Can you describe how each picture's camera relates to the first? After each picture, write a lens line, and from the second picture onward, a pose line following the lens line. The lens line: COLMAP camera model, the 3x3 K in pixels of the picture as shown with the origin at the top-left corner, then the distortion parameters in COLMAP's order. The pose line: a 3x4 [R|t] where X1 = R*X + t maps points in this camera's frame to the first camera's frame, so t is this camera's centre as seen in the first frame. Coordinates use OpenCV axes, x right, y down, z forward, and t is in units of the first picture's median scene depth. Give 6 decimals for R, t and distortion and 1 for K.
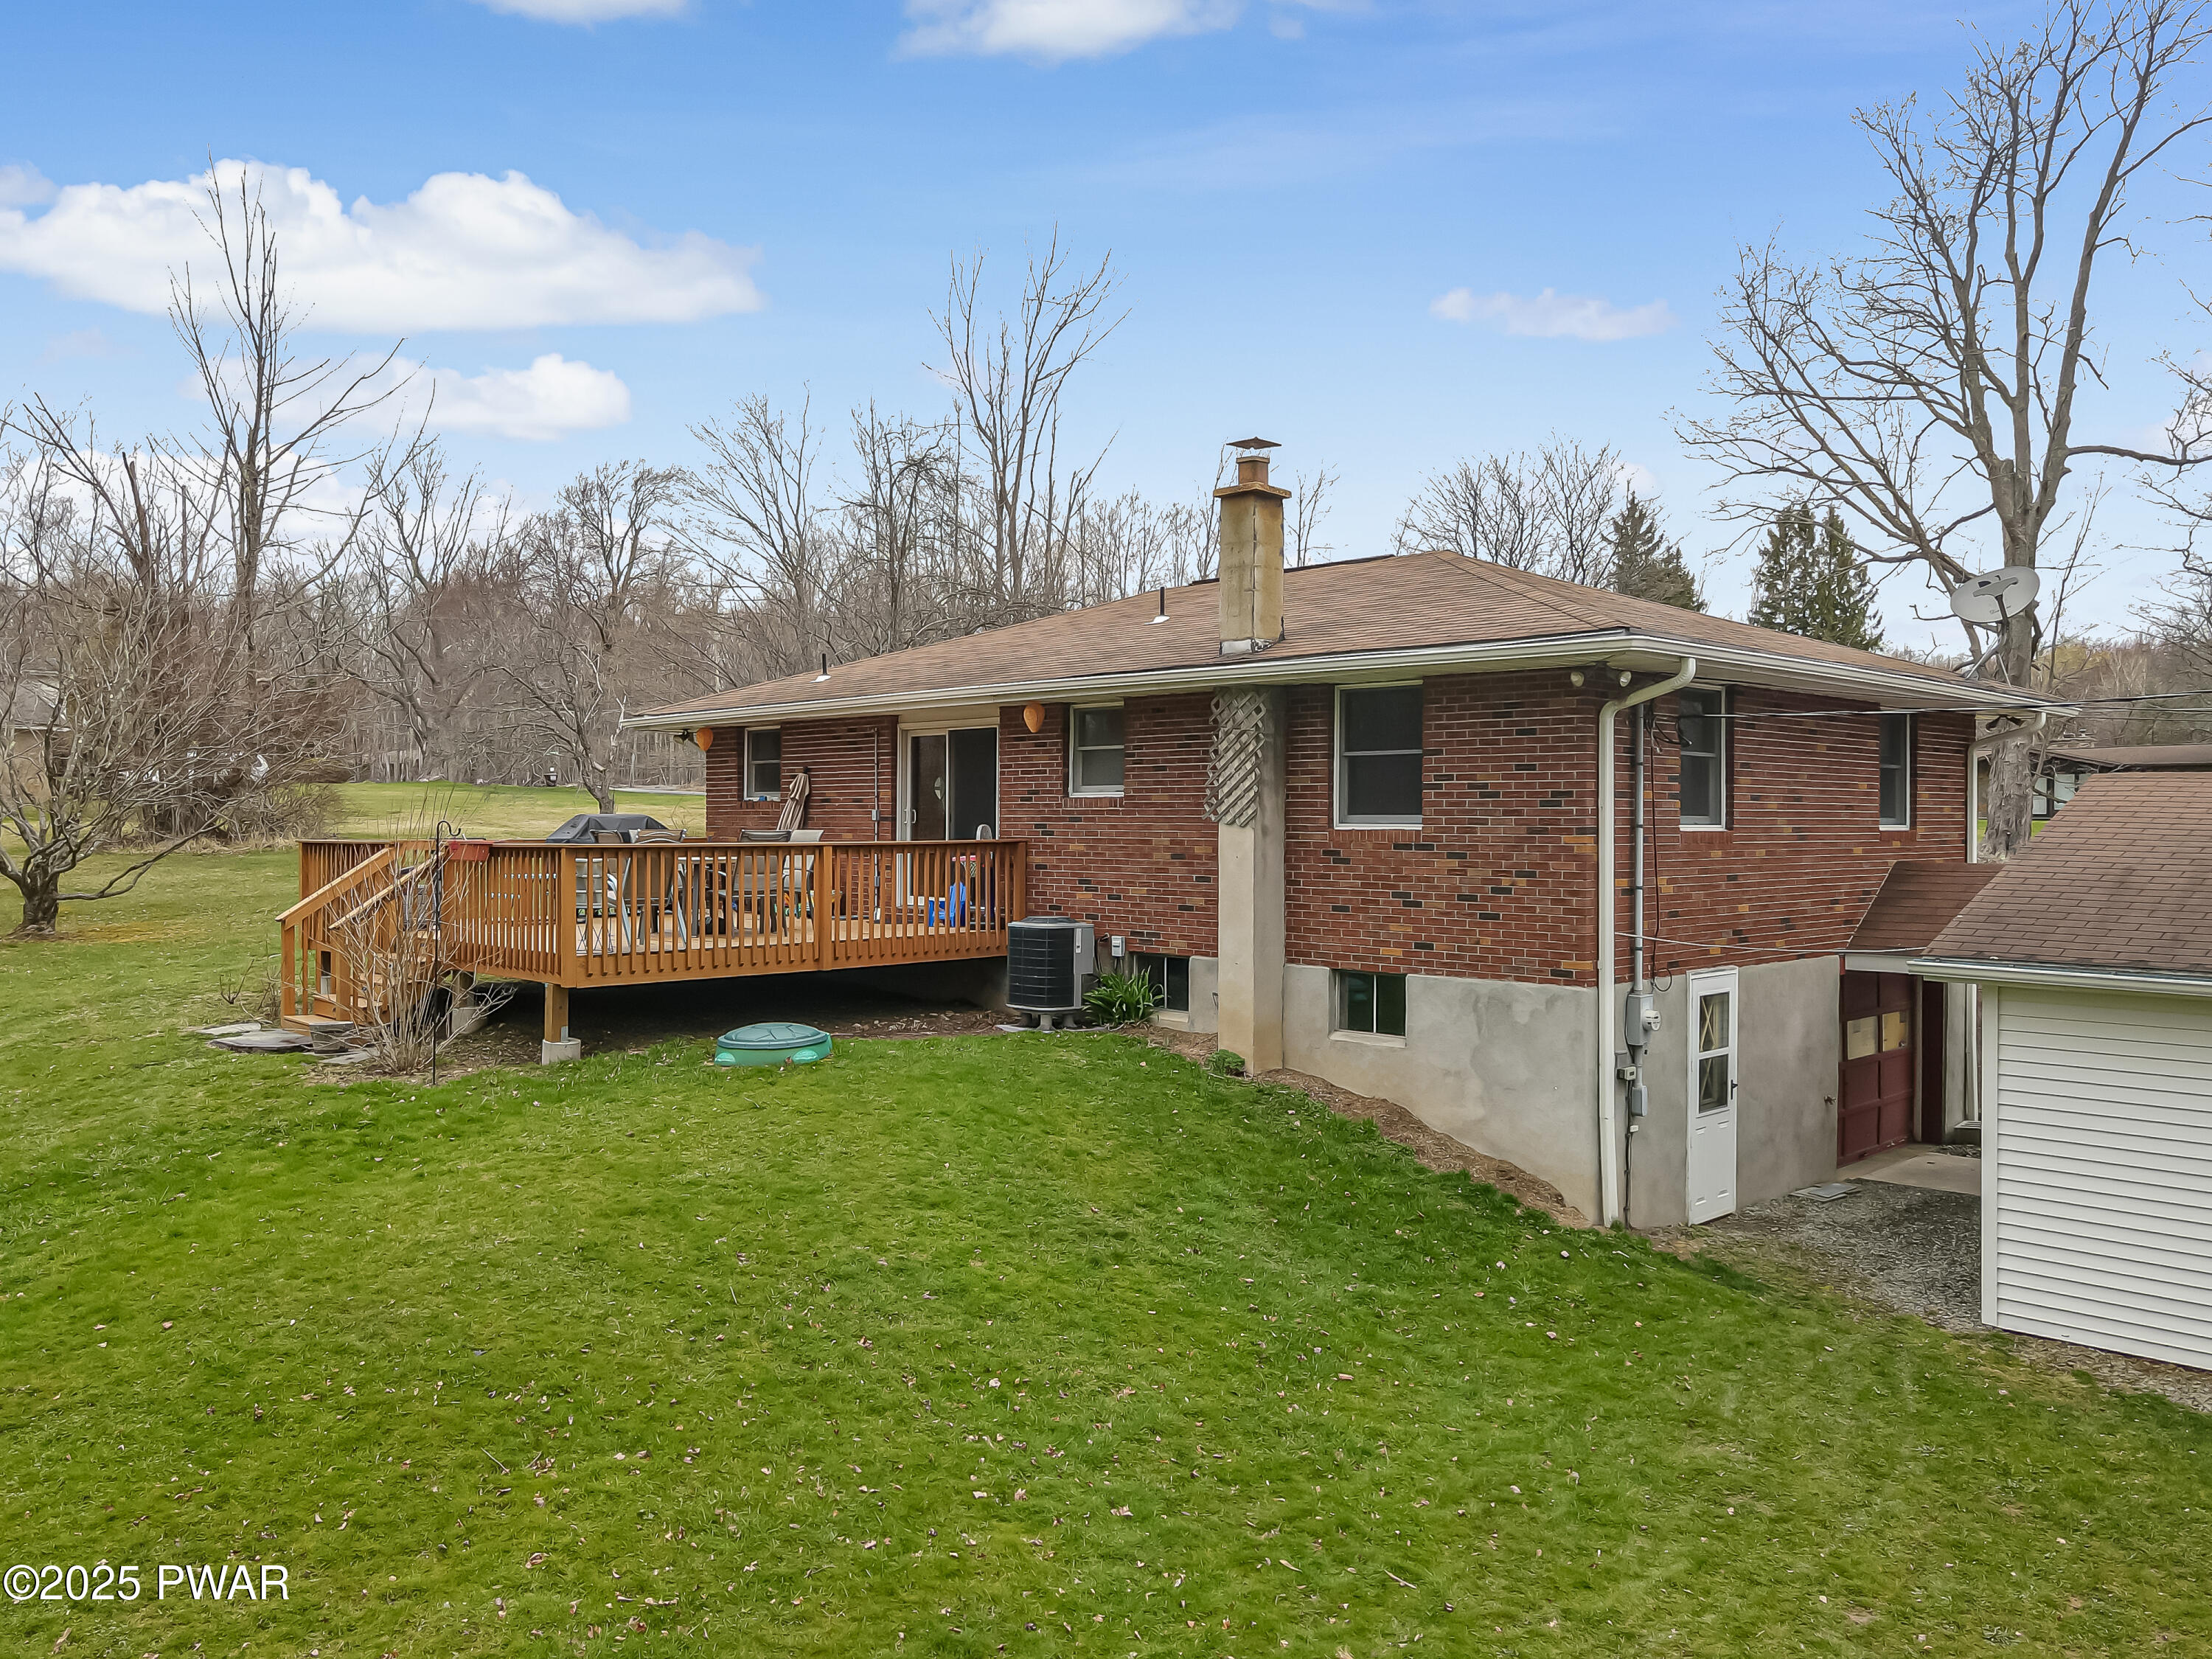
lens RADIAL K [[1679.8, 0, 1106.0], [0, 1679.8, 829.5], [0, 0, 1]] dist [0.006021, 0.014390]
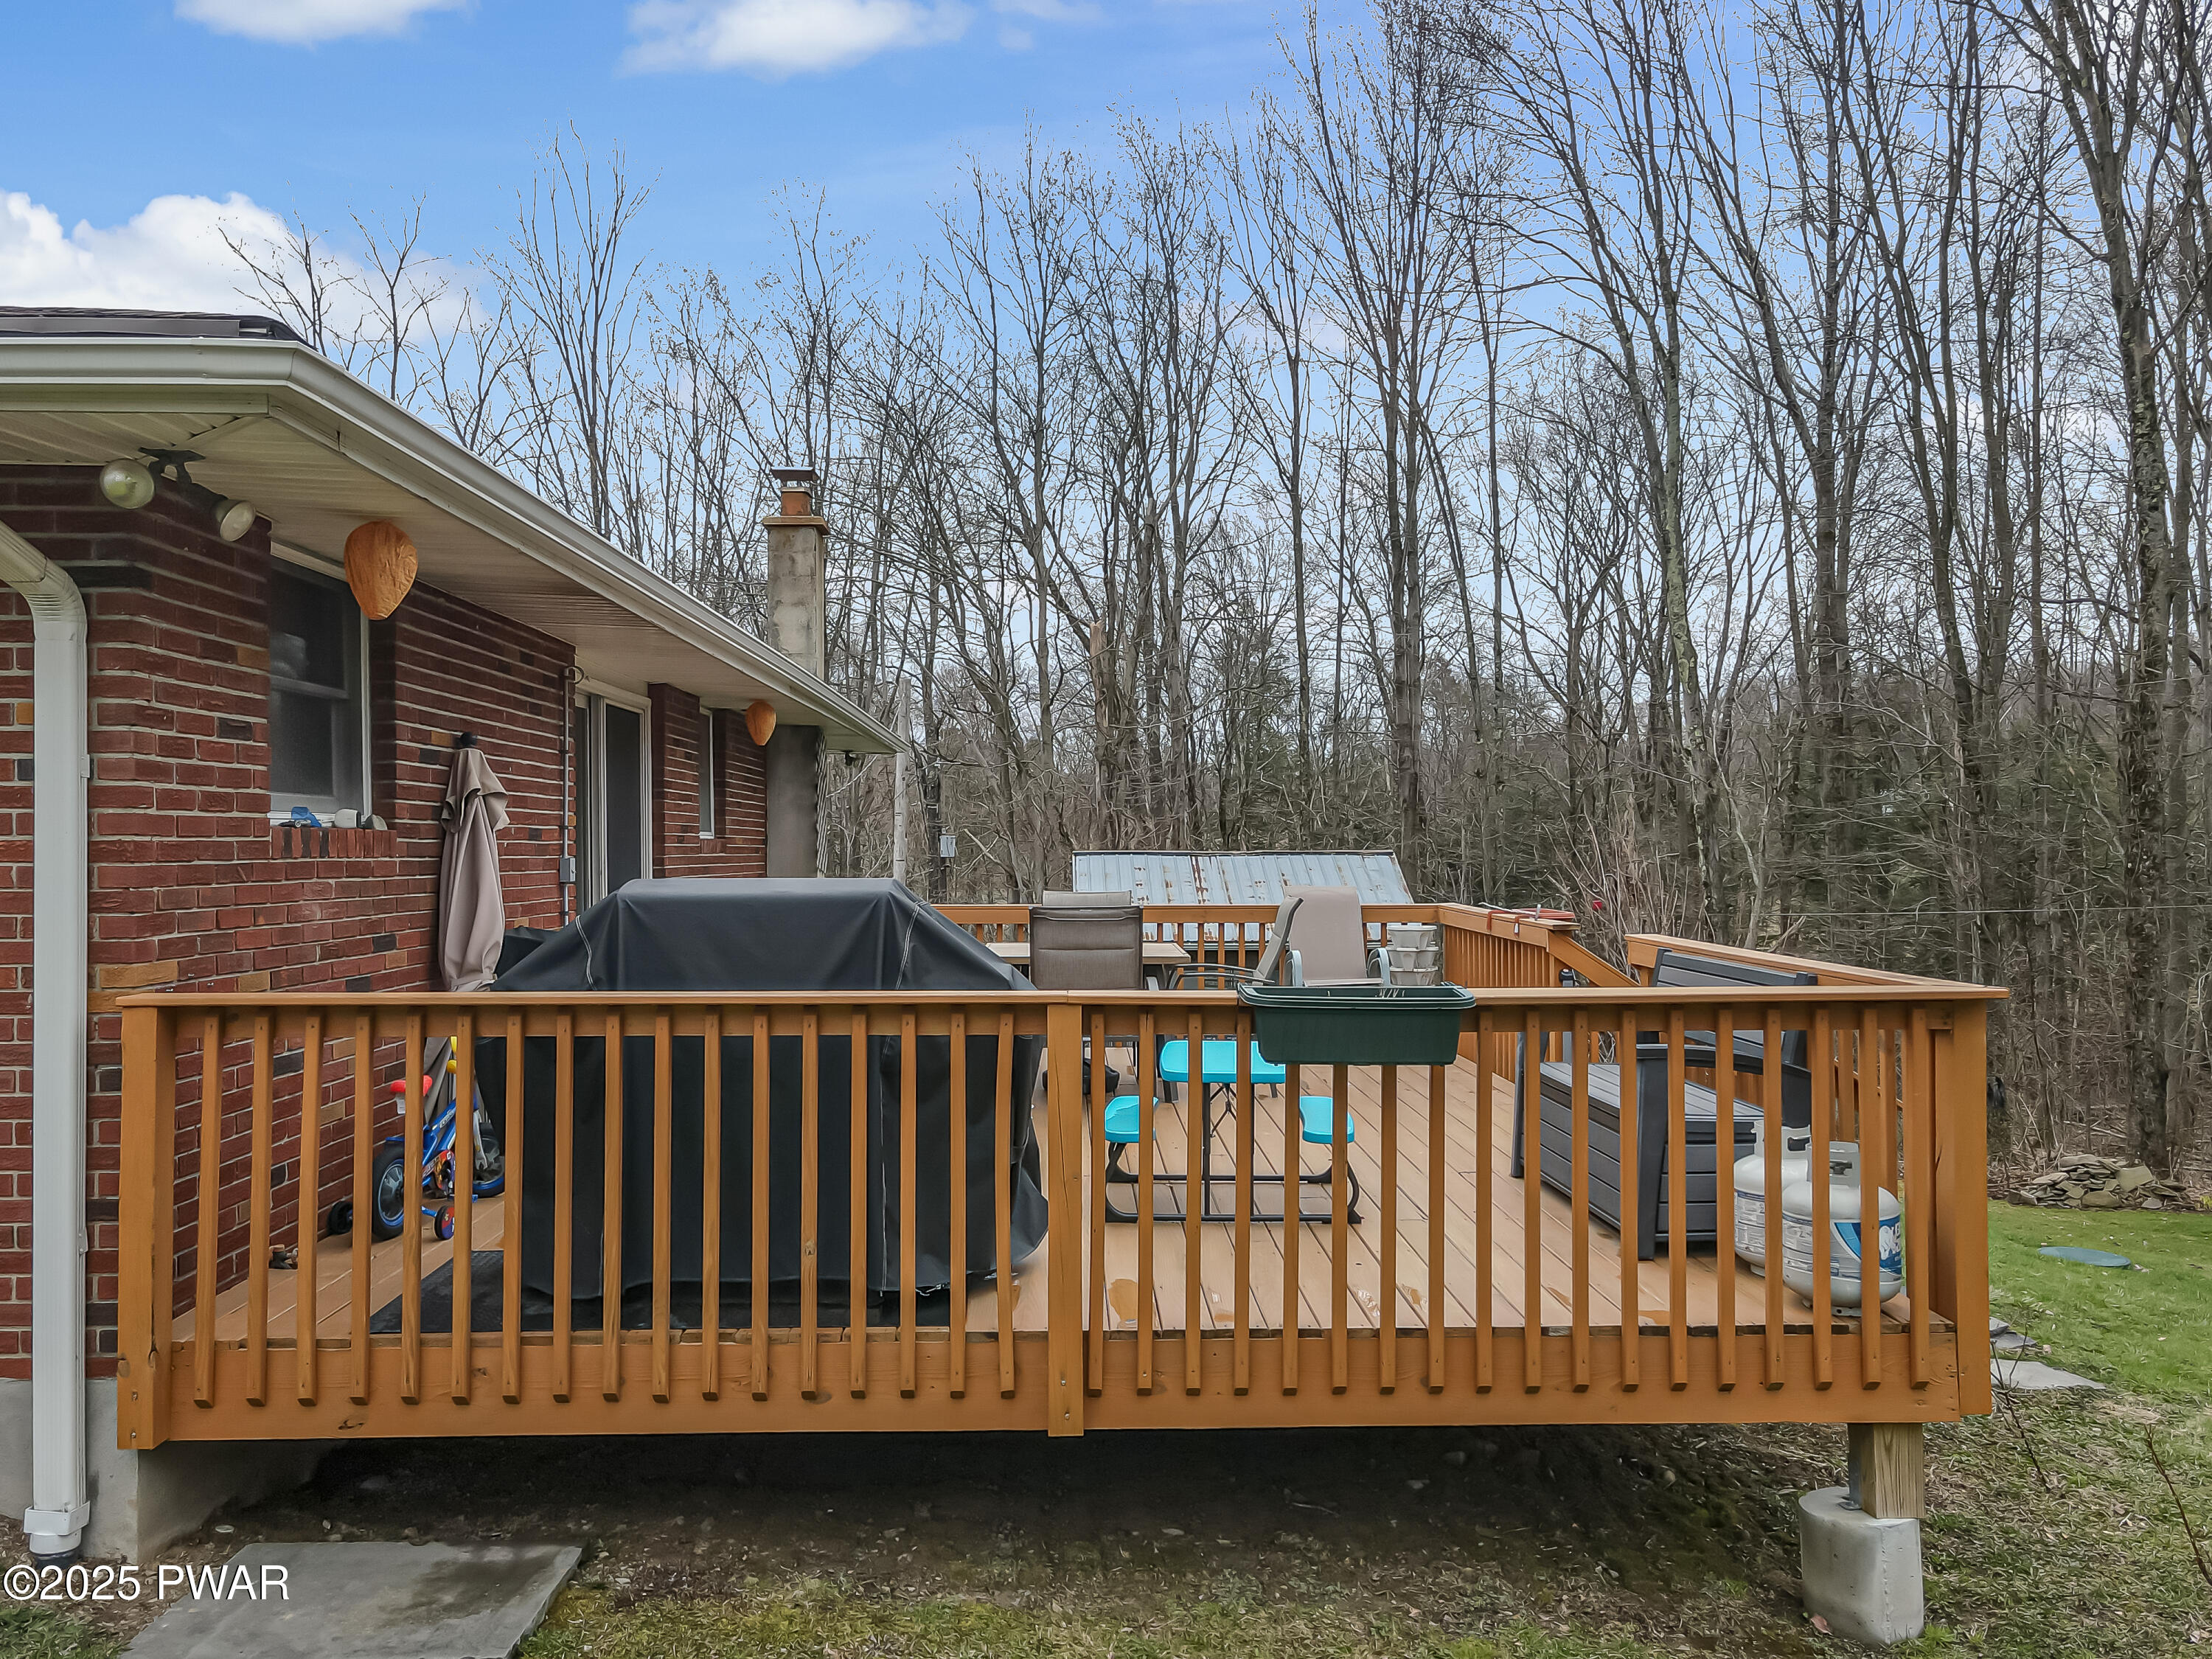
lens RADIAL K [[1644.5, 0, 1100.5], [0, 1644.5, 834.7], [0, 0, 1]] dist [-0.007403, 0.035468]
pose [[-0.719607, 0.001176, 0.694380, -0.693223], [-0.000364, 0.999998, -0.002071, -0.021741], [-0.694381, -0.001743, -0.719605, 1.560769]]
